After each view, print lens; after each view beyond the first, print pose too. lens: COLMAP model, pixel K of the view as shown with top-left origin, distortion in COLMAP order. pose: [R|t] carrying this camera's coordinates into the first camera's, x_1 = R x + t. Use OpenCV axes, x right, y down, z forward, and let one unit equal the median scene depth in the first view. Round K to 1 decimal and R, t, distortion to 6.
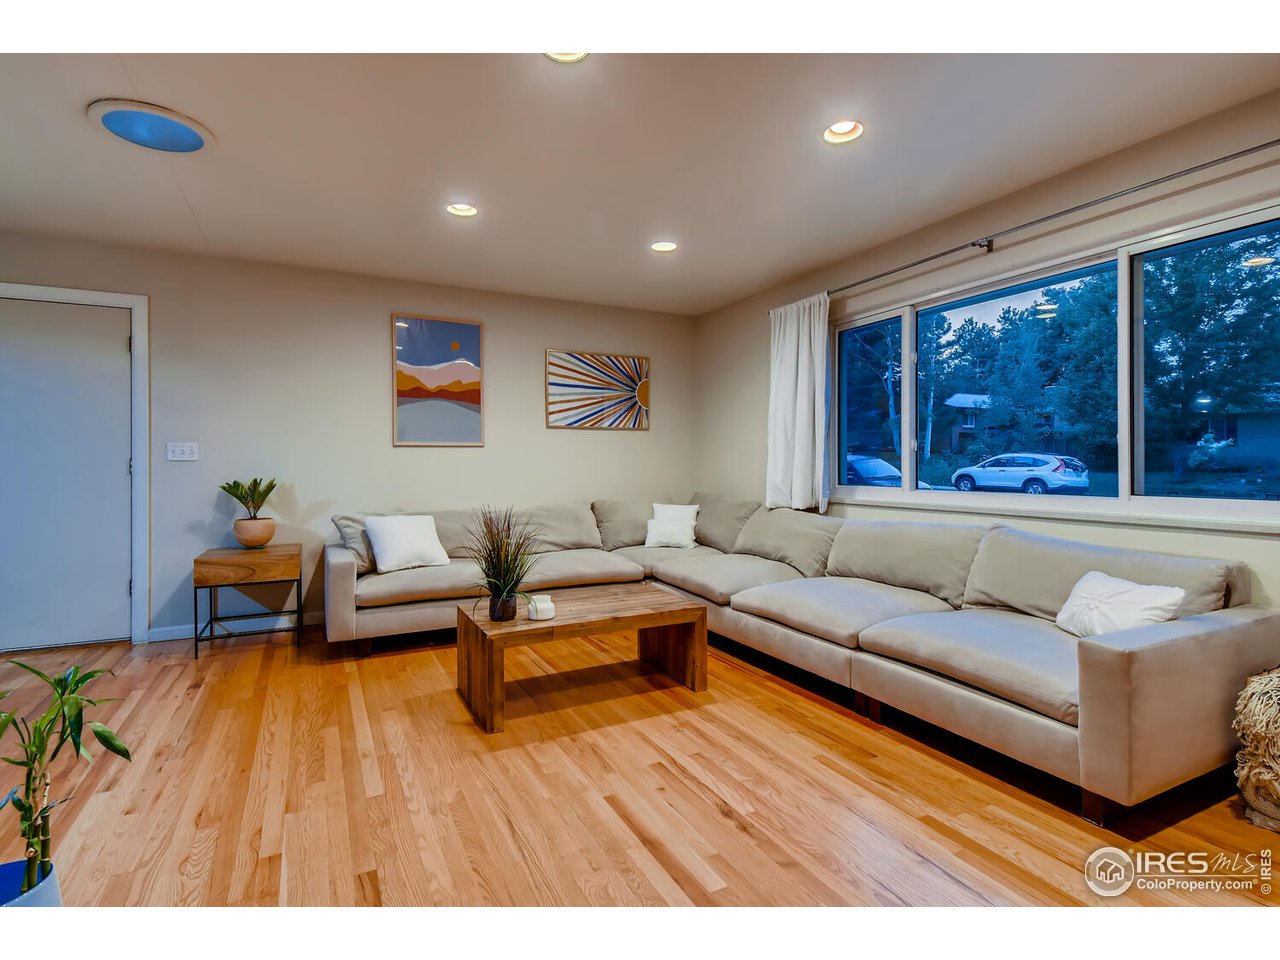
lens RADIAL K [[606.8, 0, 635.9], [0, 606.8, 478.6], [0, 0, 1]] dist [0.076662, -0.042094]
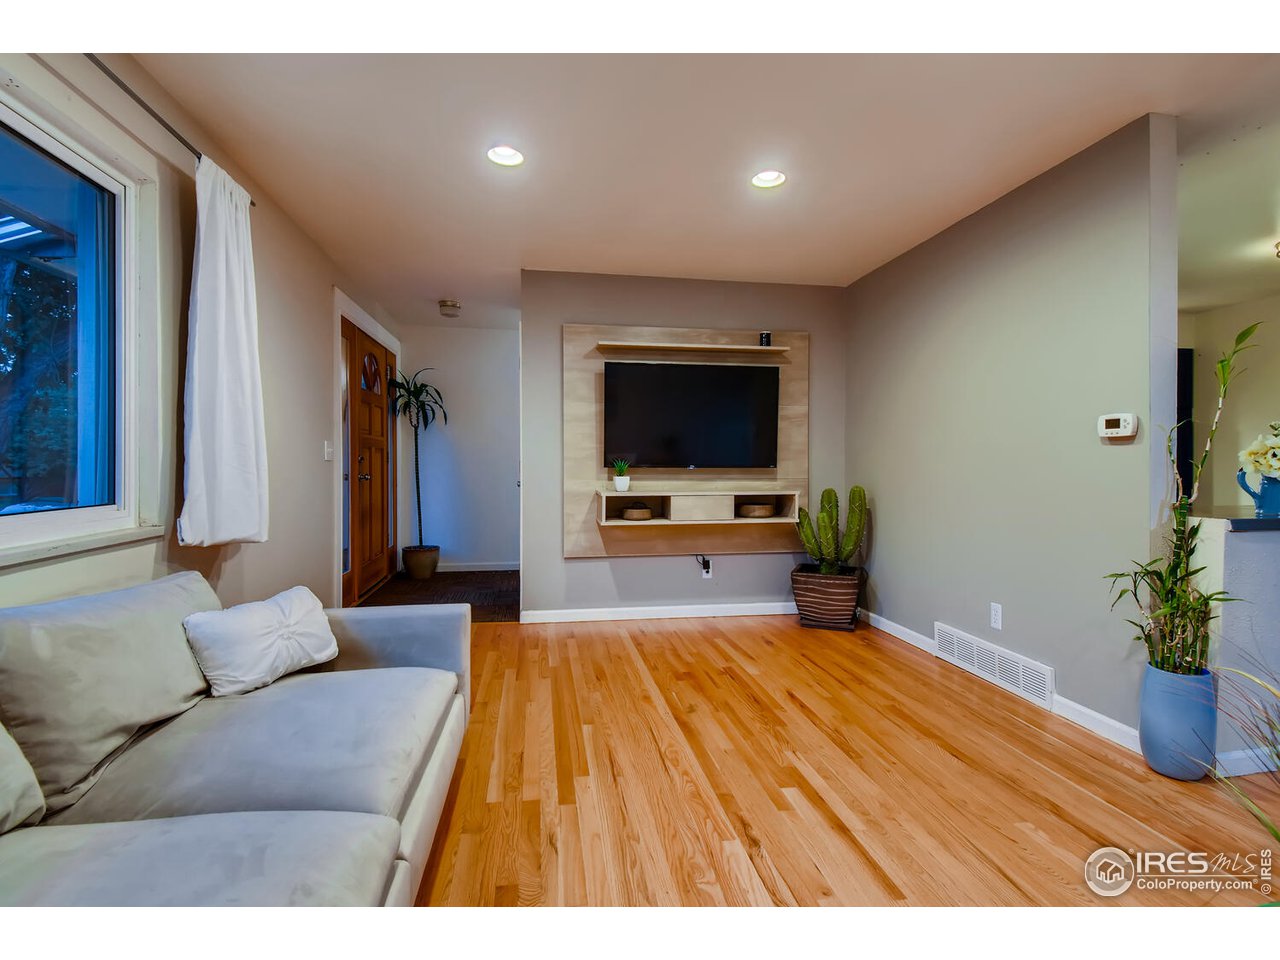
lens RADIAL K [[613.7, 0, 627.7], [0, 613.7, 473.3], [0, 0, 1]] dist [0.039347, -0.025724]
pose [[-0.944851, -0.009821, 0.327352, 0.020817], [0.001610, 0.999399, 0.034629, -0.044812], [-0.327495, 0.033247, -0.944268, 1.619937]]
